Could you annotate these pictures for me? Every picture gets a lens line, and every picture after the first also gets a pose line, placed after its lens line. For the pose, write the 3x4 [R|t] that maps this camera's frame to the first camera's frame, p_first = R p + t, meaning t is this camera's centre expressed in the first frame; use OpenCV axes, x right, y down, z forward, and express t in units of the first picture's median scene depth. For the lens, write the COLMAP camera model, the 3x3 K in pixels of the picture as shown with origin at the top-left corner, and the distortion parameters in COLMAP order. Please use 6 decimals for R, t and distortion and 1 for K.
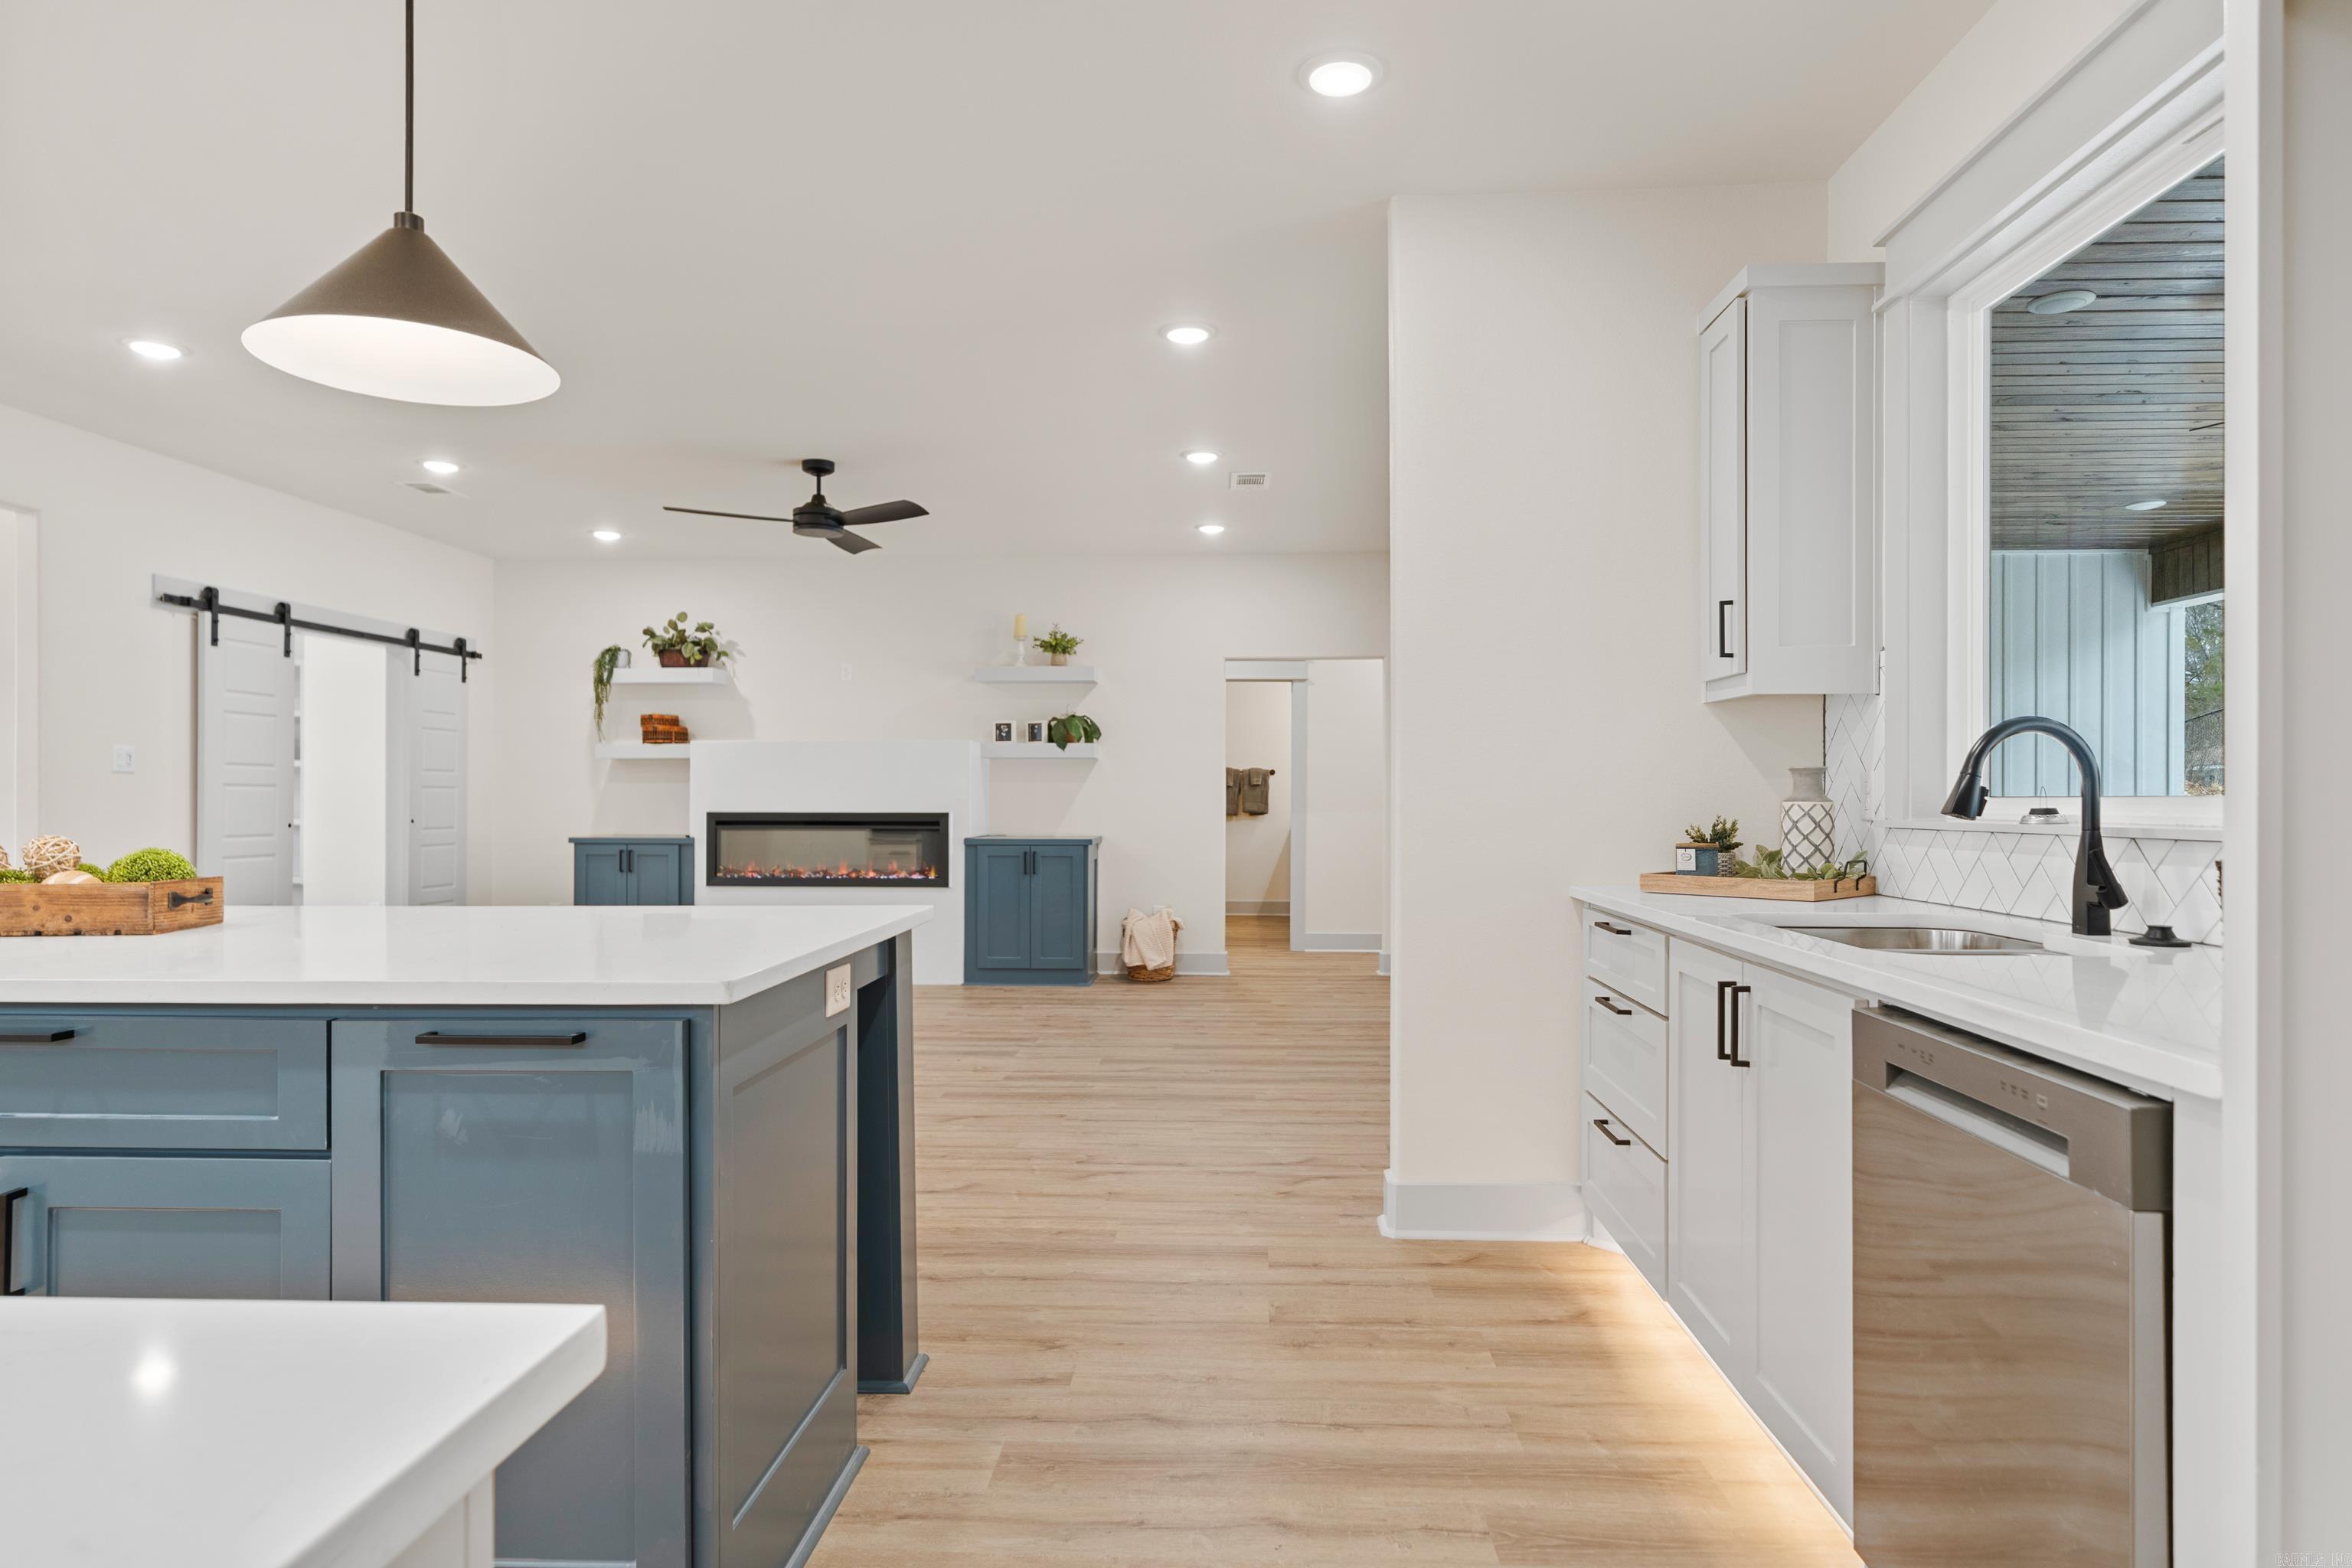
lens RADIAL K [[1335.6, 0, 1176.0], [0, 1335.6, 784.0], [0, 0, 1]] dist [-0.000437, -0.000729]
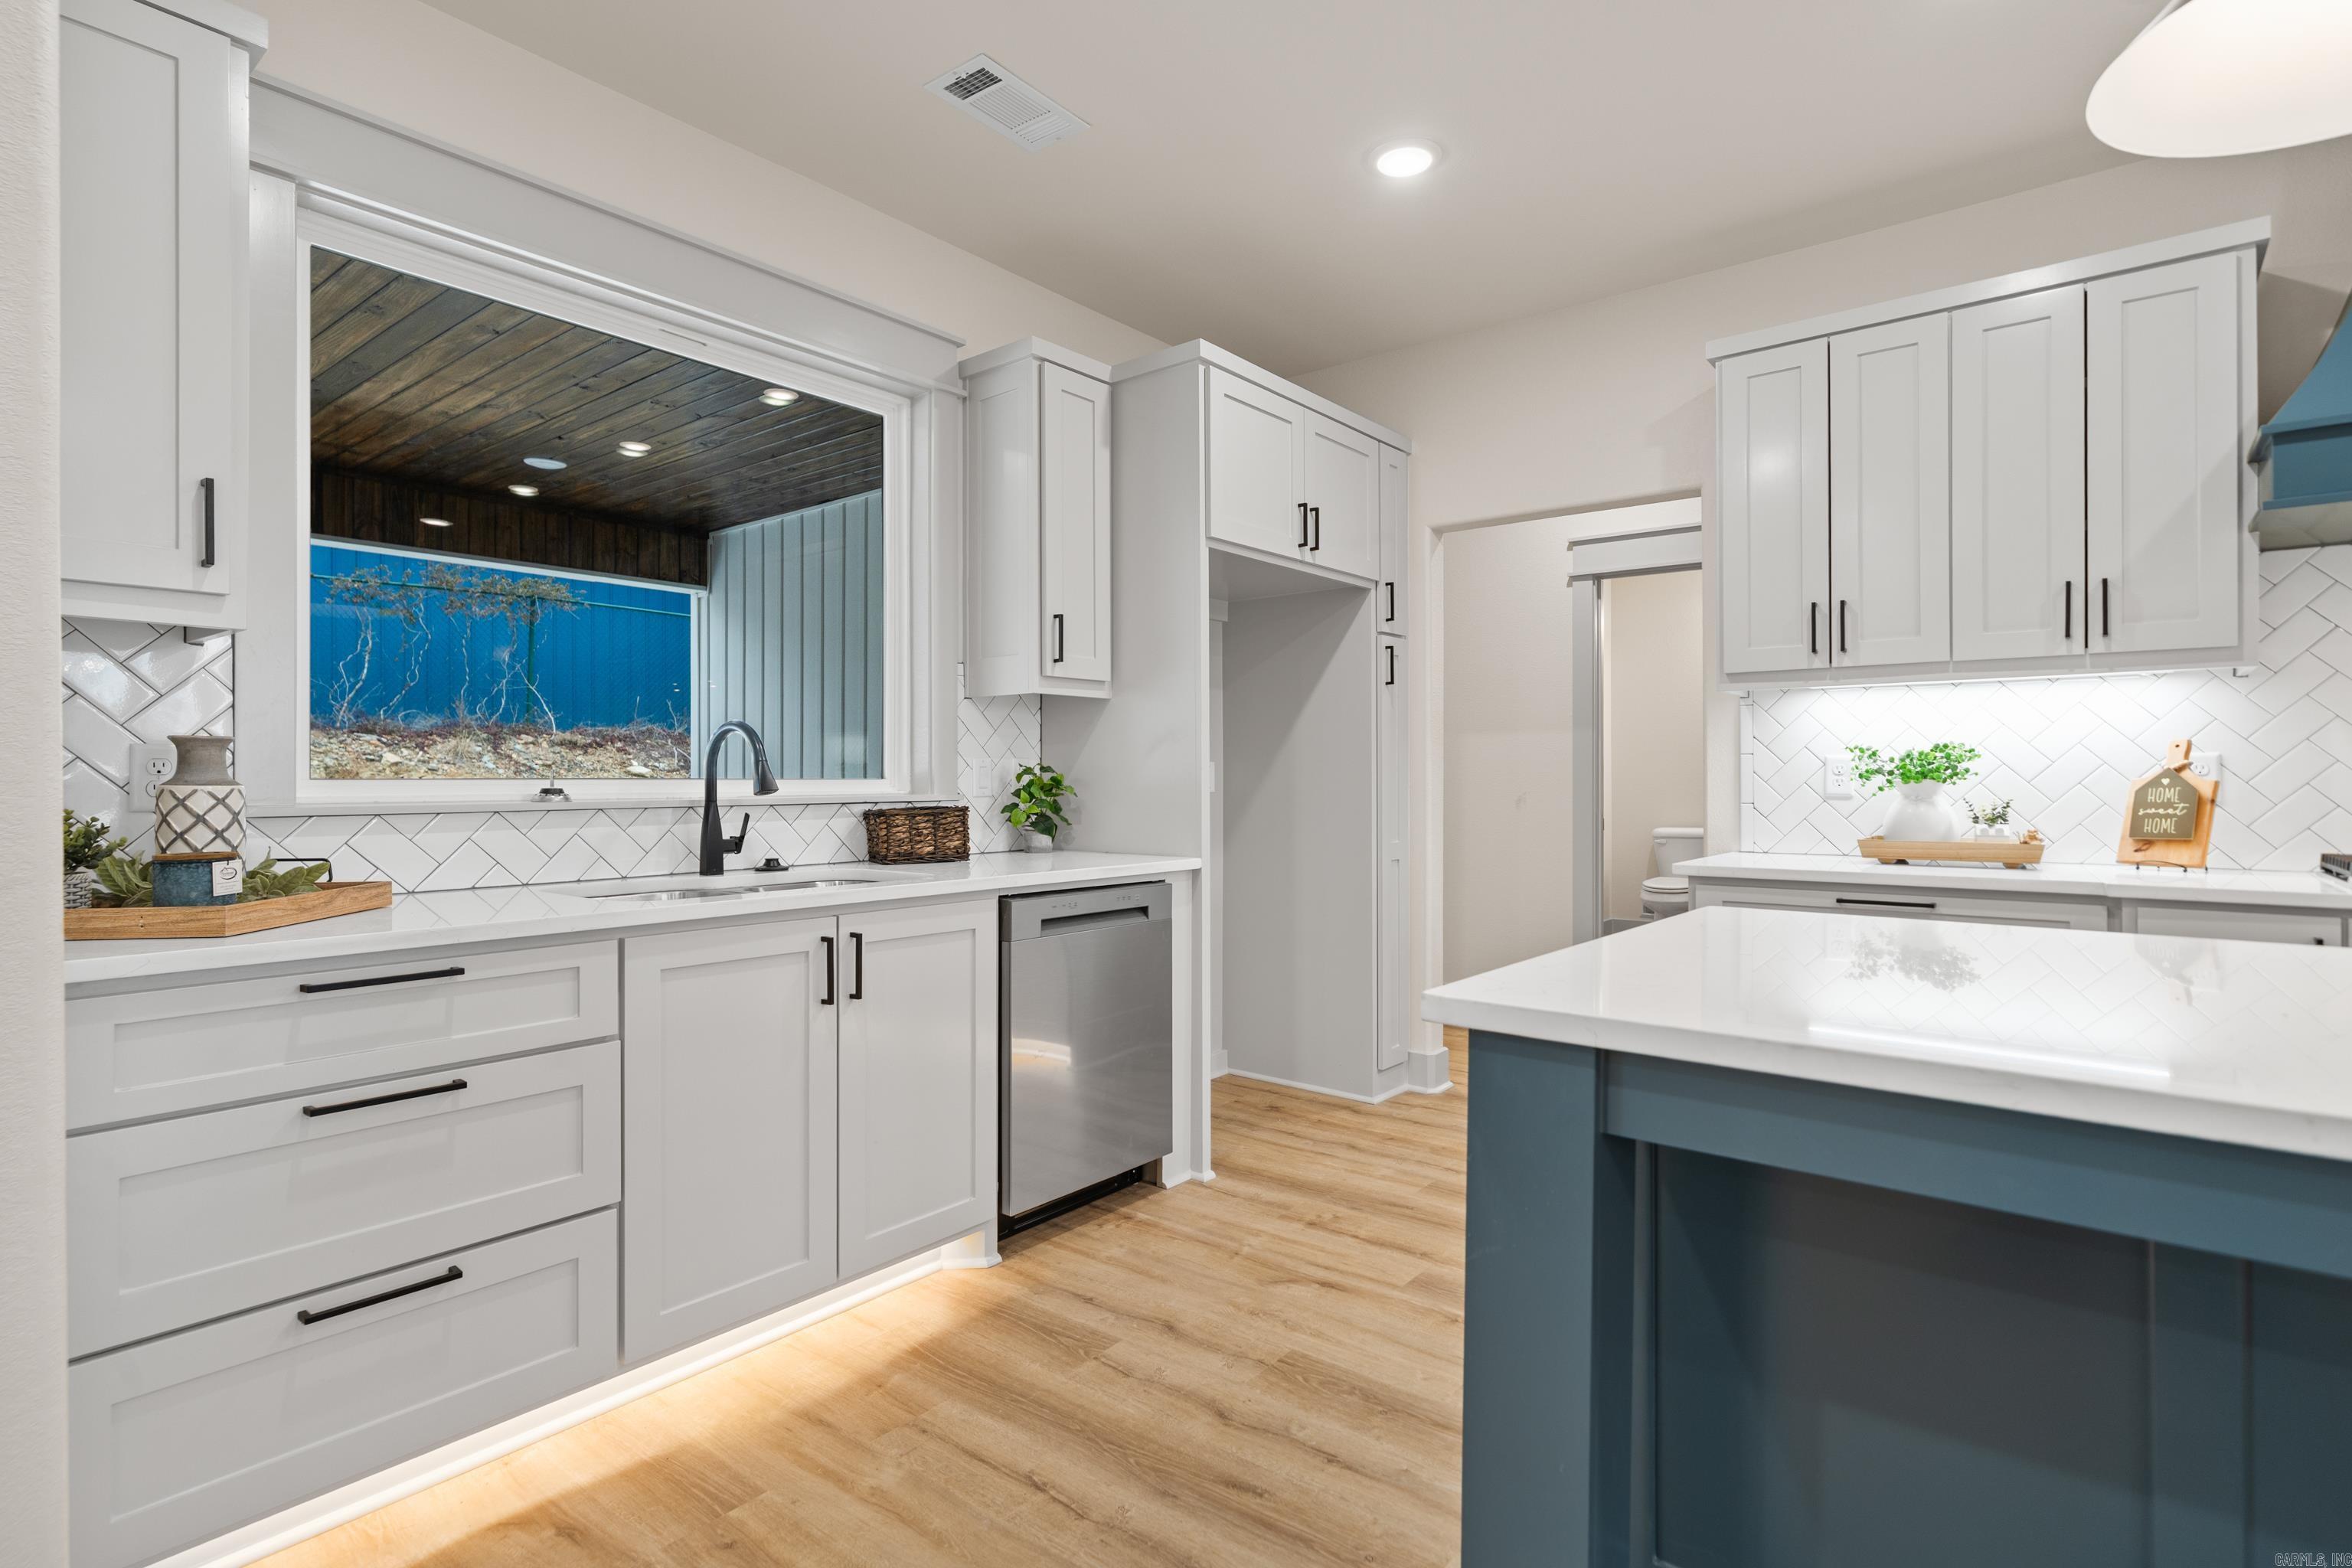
lens RADIAL K [[1142.7, 0, 1192.4], [0, 1142.7, 777.7], [0, 0, 1]] dist [0.002726, -0.000147]
pose [[-0.816108, 0.005532, 0.577873, -0.298022], [-0.001681, 0.999927, -0.011947, 0.015681], [-0.577897, -0.010722, -0.816040, 1.162488]]
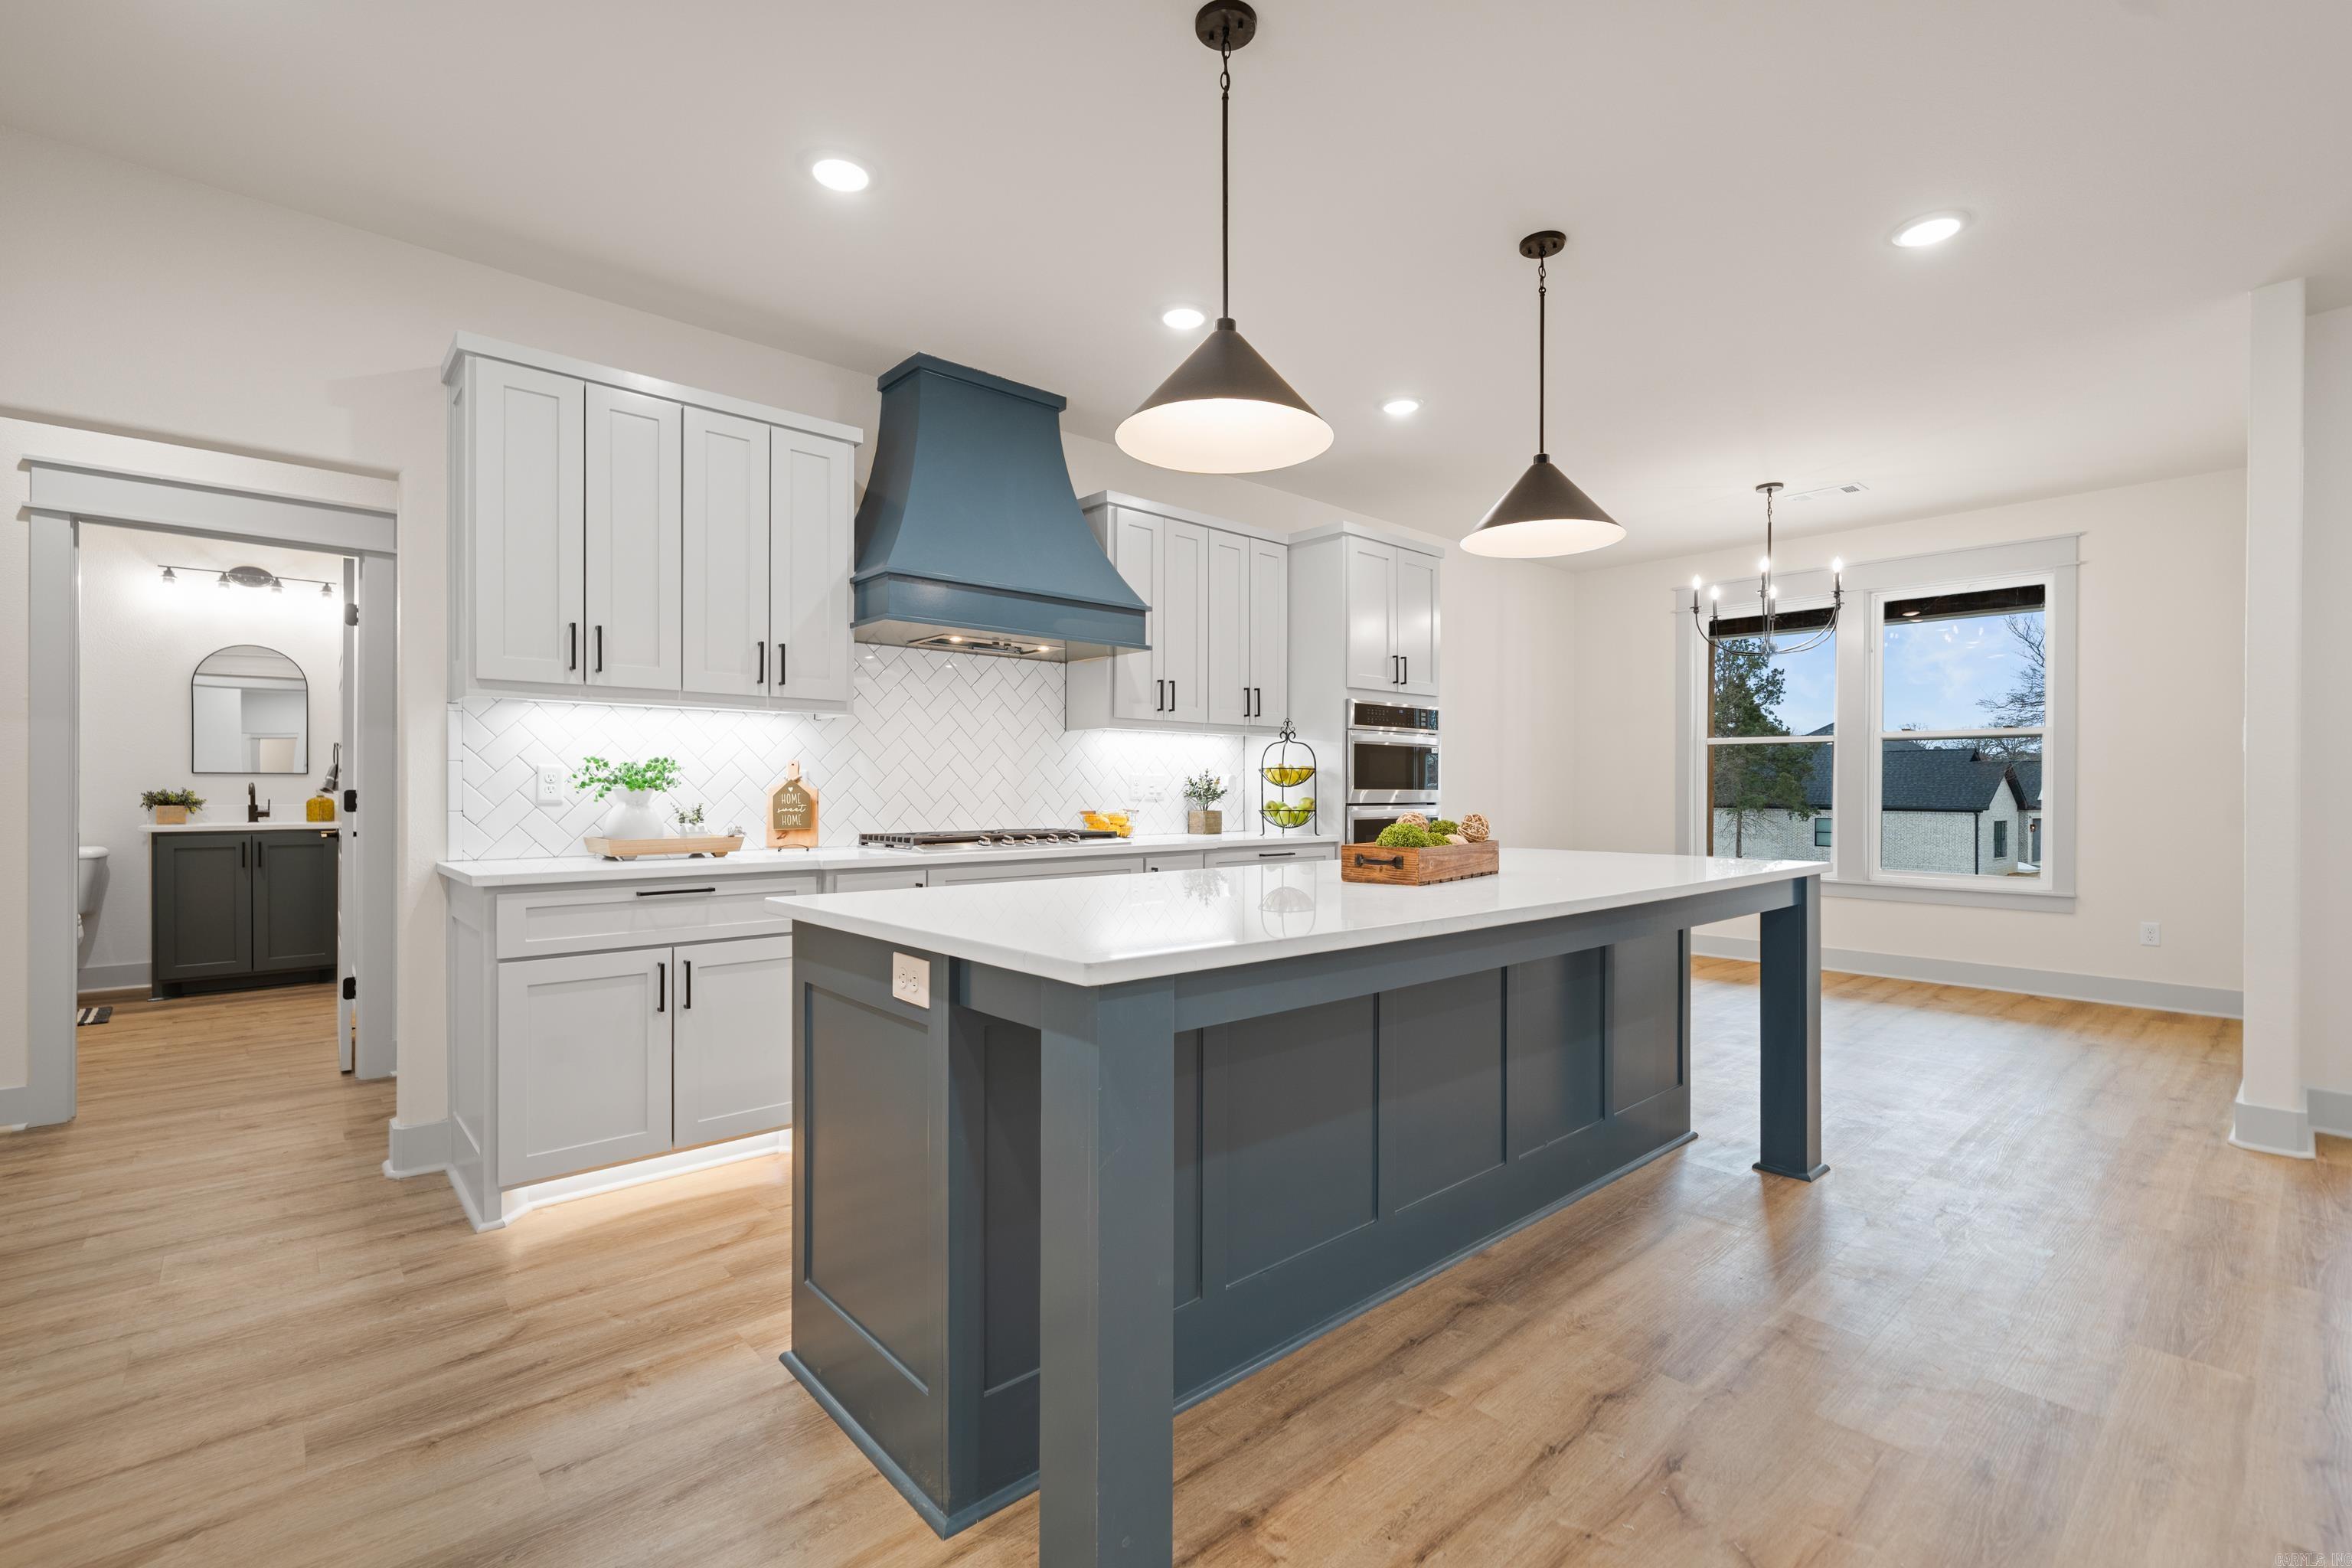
lens RADIAL K [[1038.9, 0, 1174.2], [0, 1038.9, 791.1], [0, 0, 1]] dist [0.002544, 0.000697]
pose [[-0.711465, 0.002696, -0.702716, 0.092335], [0.007104, 0.999969, -0.003356, 0.015590], [0.702685, -0.007380, -0.711462, 1.131665]]
